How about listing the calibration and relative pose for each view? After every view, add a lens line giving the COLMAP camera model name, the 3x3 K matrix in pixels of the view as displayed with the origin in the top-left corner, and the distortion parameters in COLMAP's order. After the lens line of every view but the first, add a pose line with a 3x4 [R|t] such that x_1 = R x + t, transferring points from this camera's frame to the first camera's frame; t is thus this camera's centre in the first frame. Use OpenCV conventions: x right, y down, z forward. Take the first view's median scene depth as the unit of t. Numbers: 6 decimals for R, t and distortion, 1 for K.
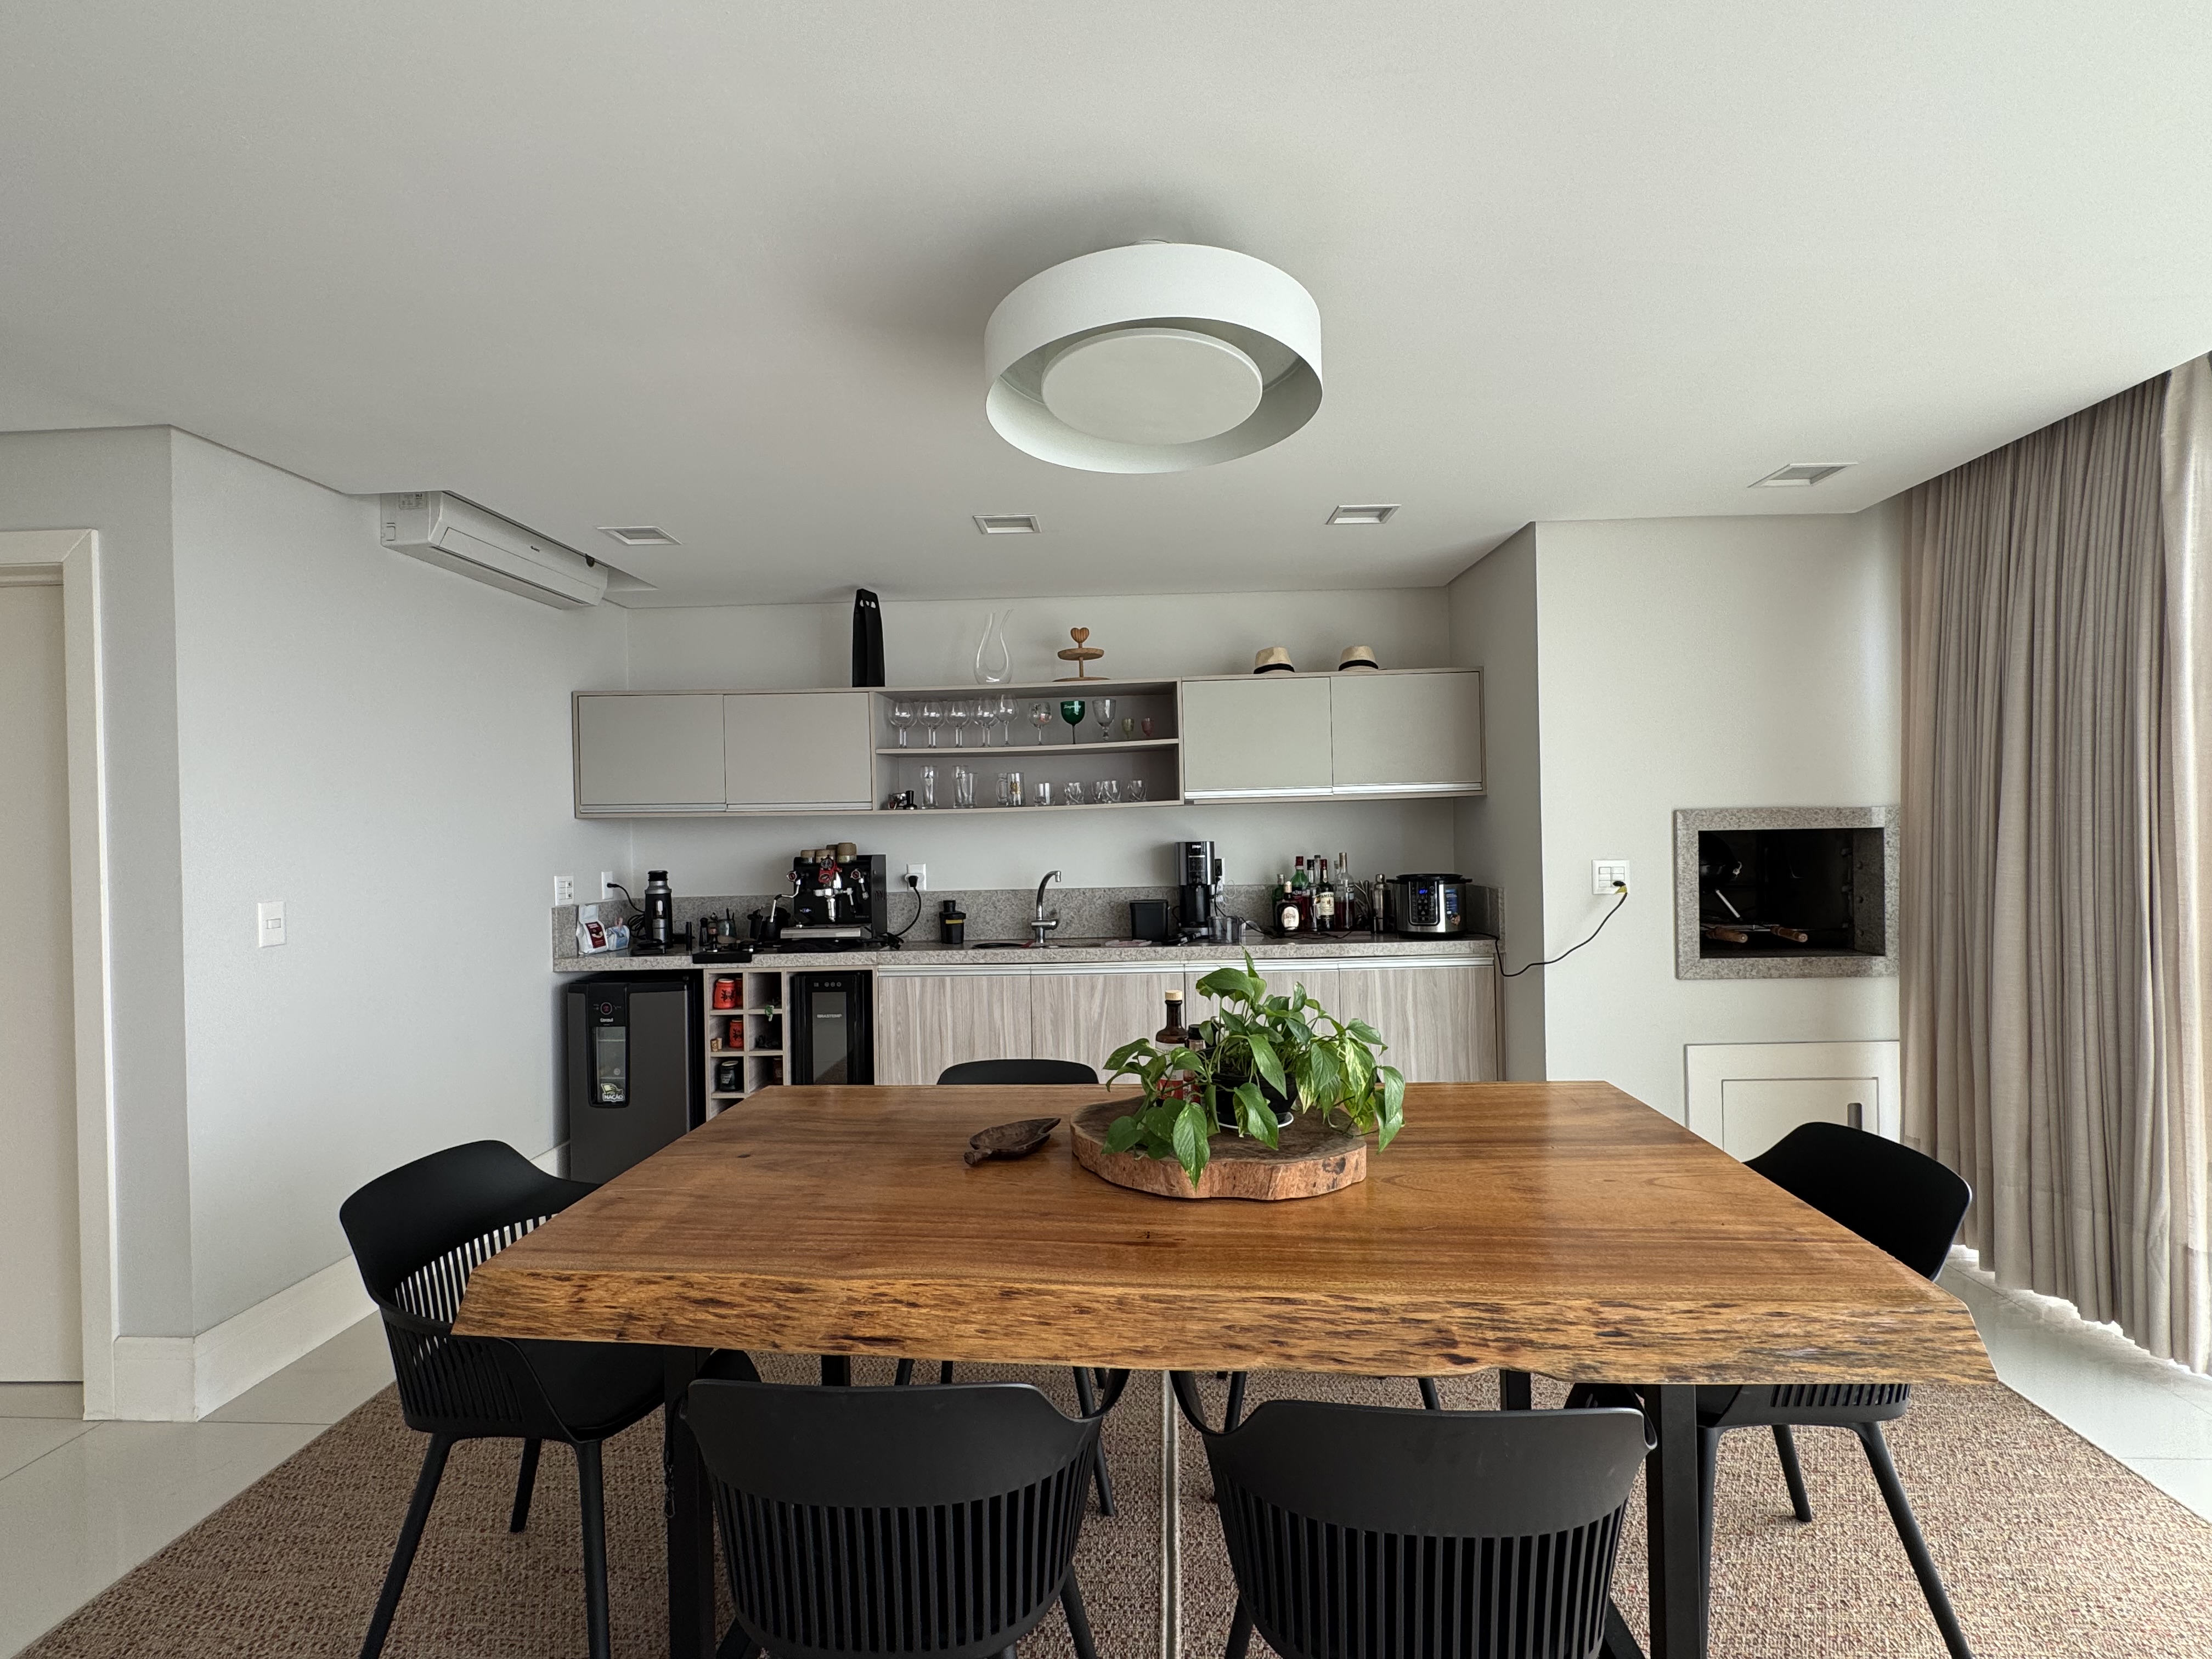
lens RADIAL K [[1030.9, 0, 1106.0], [0, 1030.9, 829.5], [0, 0, 1]] dist [0.017848, 0.000125]
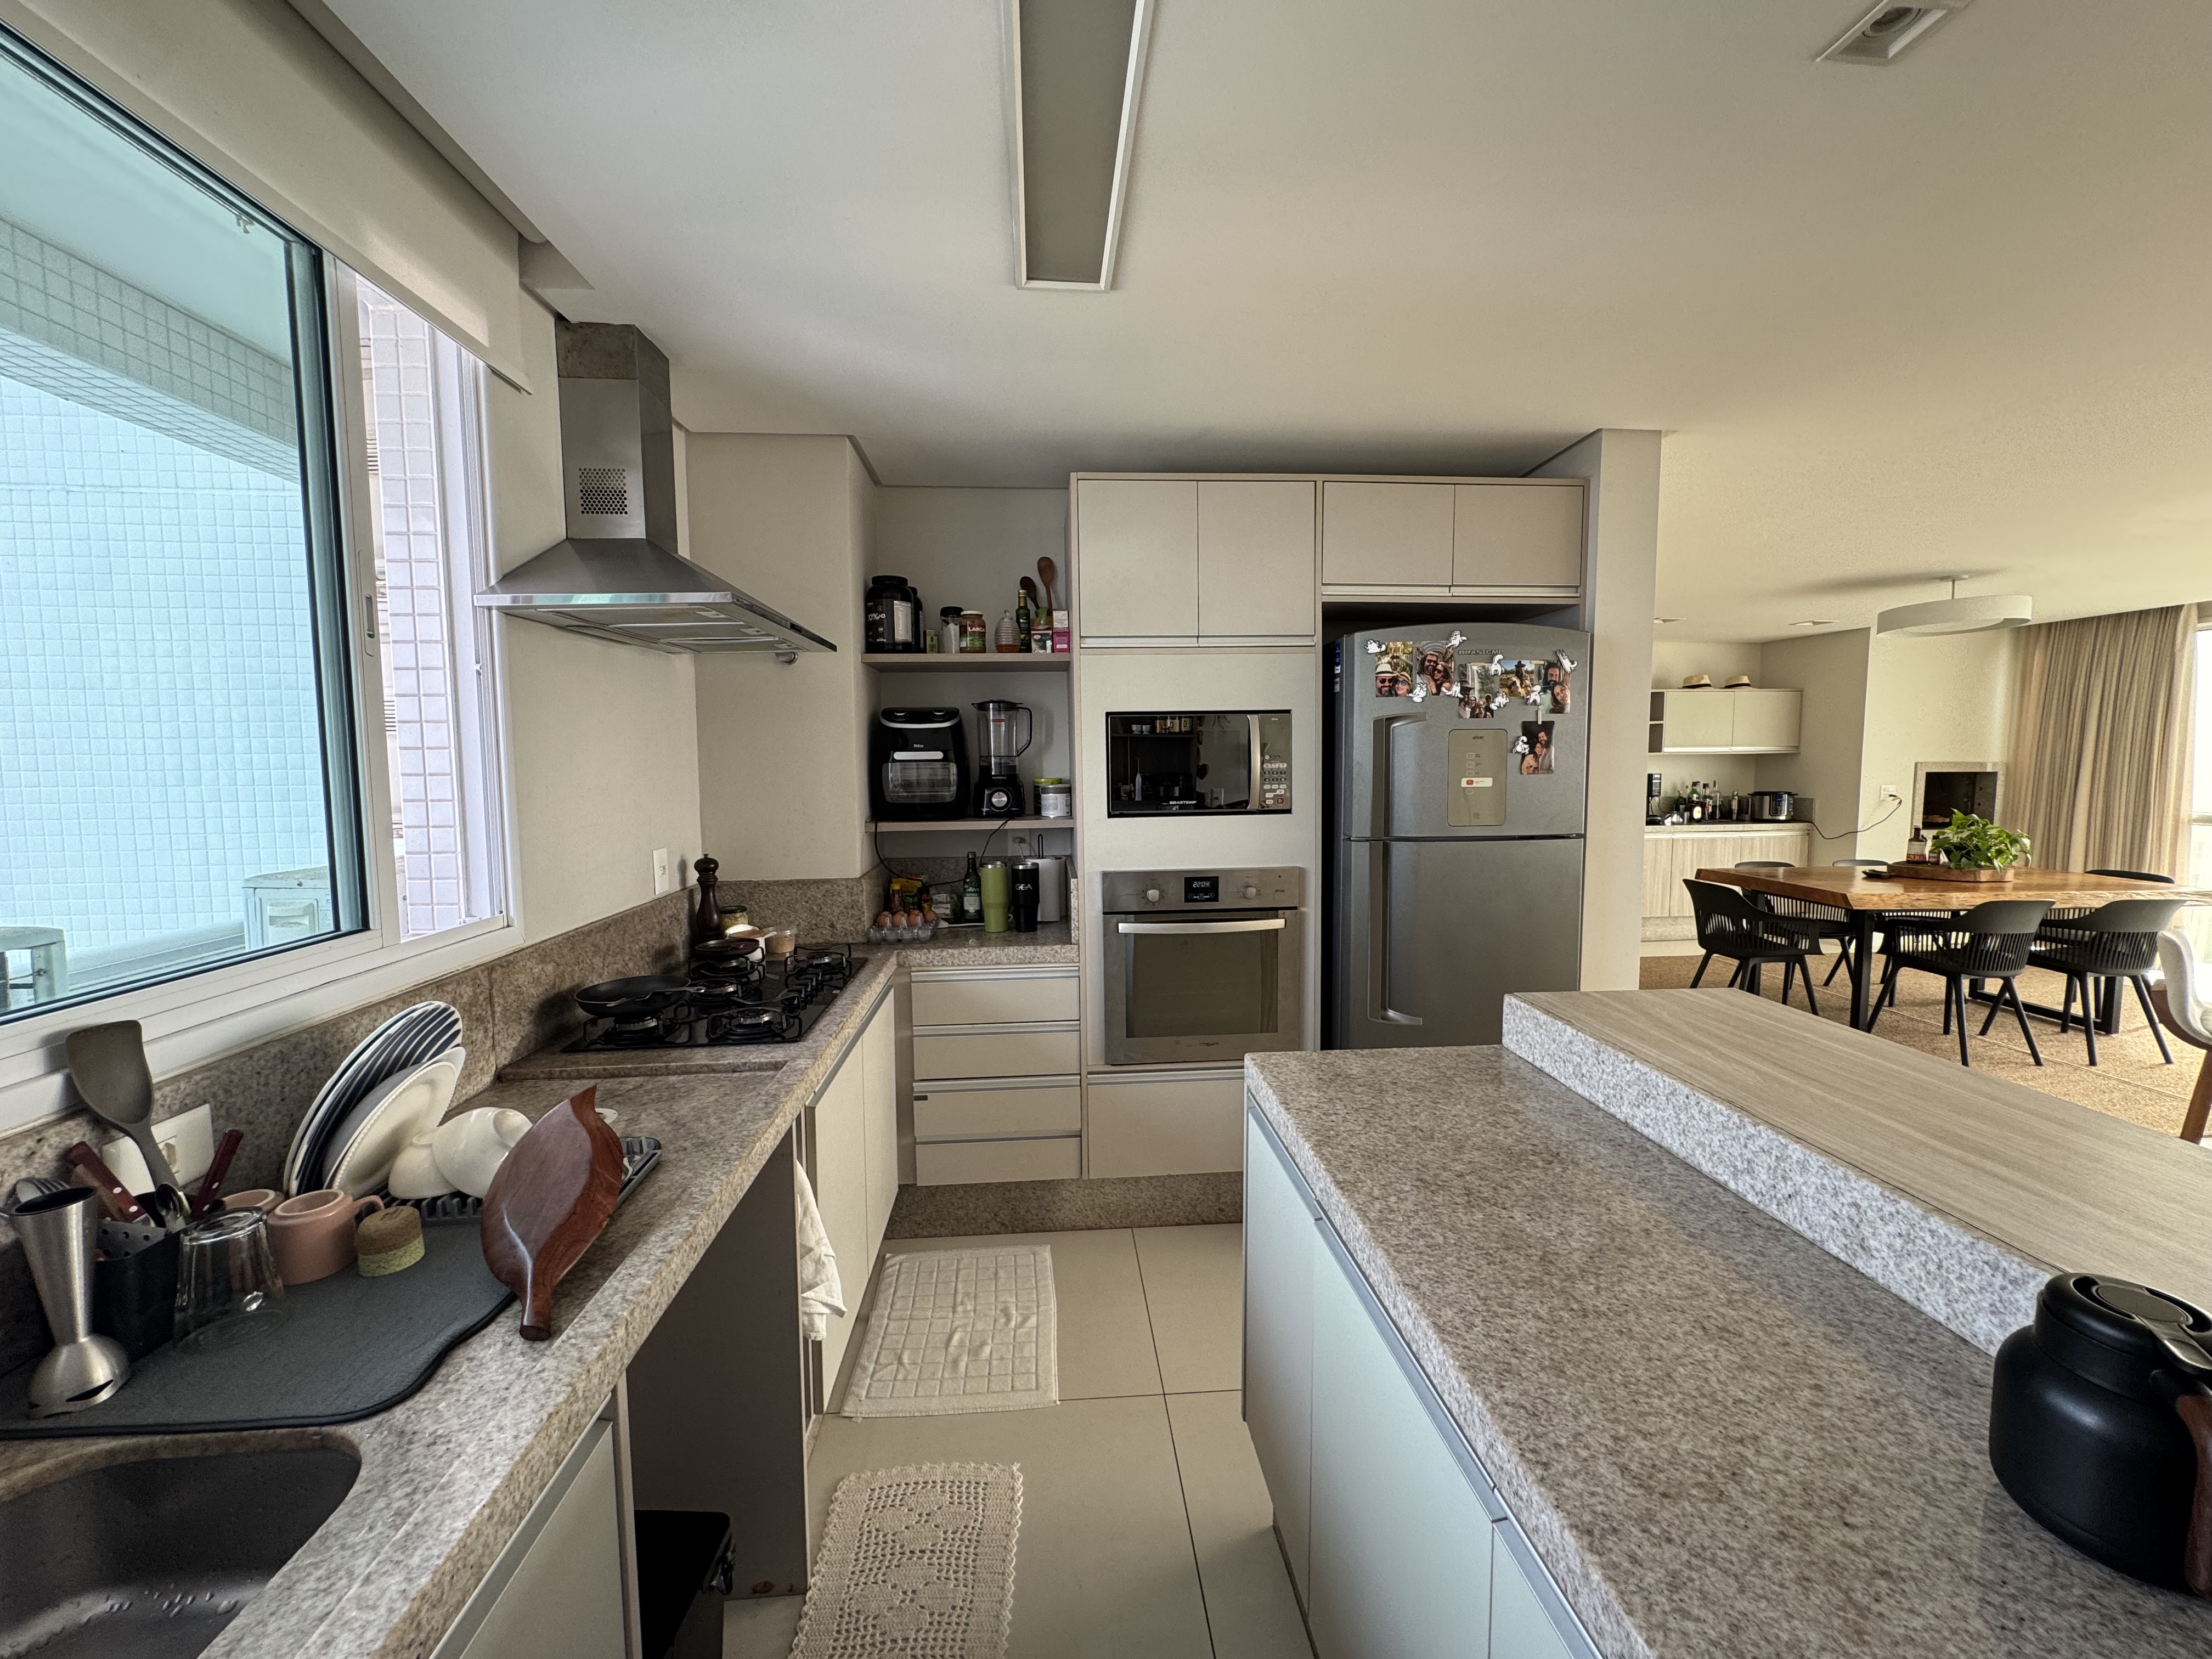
lens RADIAL K [[885.2, 0, 1106.6], [0, 885.2, 826.0], [0, 0, 1]] dist [-0.002537, 0.000072]
pose [[0.990809, 0.005662, 0.135147, -1.245290], [-0.016120, 0.996946, 0.076416, -0.000237], [-0.134302, -0.077892, 0.987874, -0.555037]]
